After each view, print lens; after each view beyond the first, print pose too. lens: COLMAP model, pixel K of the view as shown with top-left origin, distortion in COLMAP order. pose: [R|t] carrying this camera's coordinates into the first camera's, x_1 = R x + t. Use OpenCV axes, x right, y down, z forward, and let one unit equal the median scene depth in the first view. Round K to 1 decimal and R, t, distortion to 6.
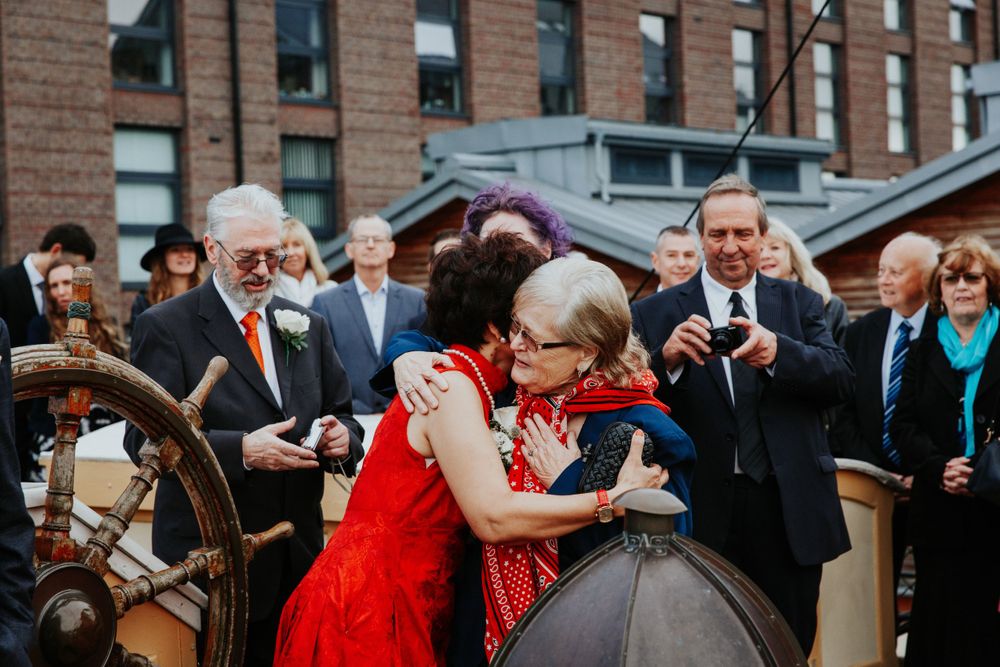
lens RADIAL K [[1902.7, 0, 502.4], [0, 1902.7, 333.8], [0, 0, 1]] dist [0.009852, 0.000000]
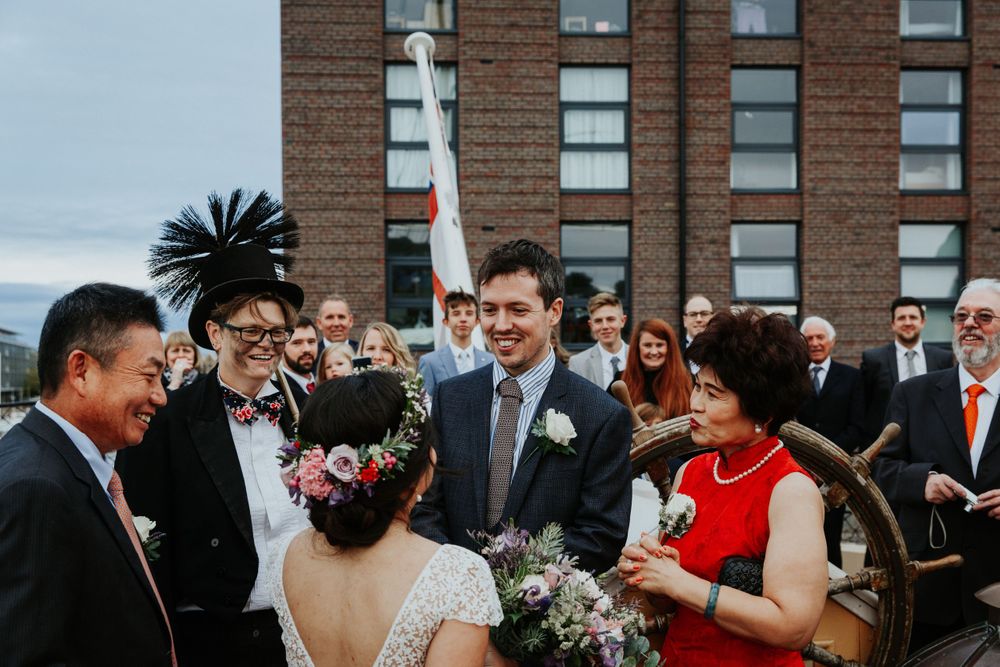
lens RADIAL K [[1198.3, 0, 487.4], [0, 1198.3, 408.8], [0, 0, 1]] dist [0.005918, 0.000000]
pose [[0.701664, 0.047361, -0.710933, 0.247131], [-0.022995, 0.998774, 0.043842, -0.028227], [0.712137, -0.014415, 0.701892, 0.229517]]
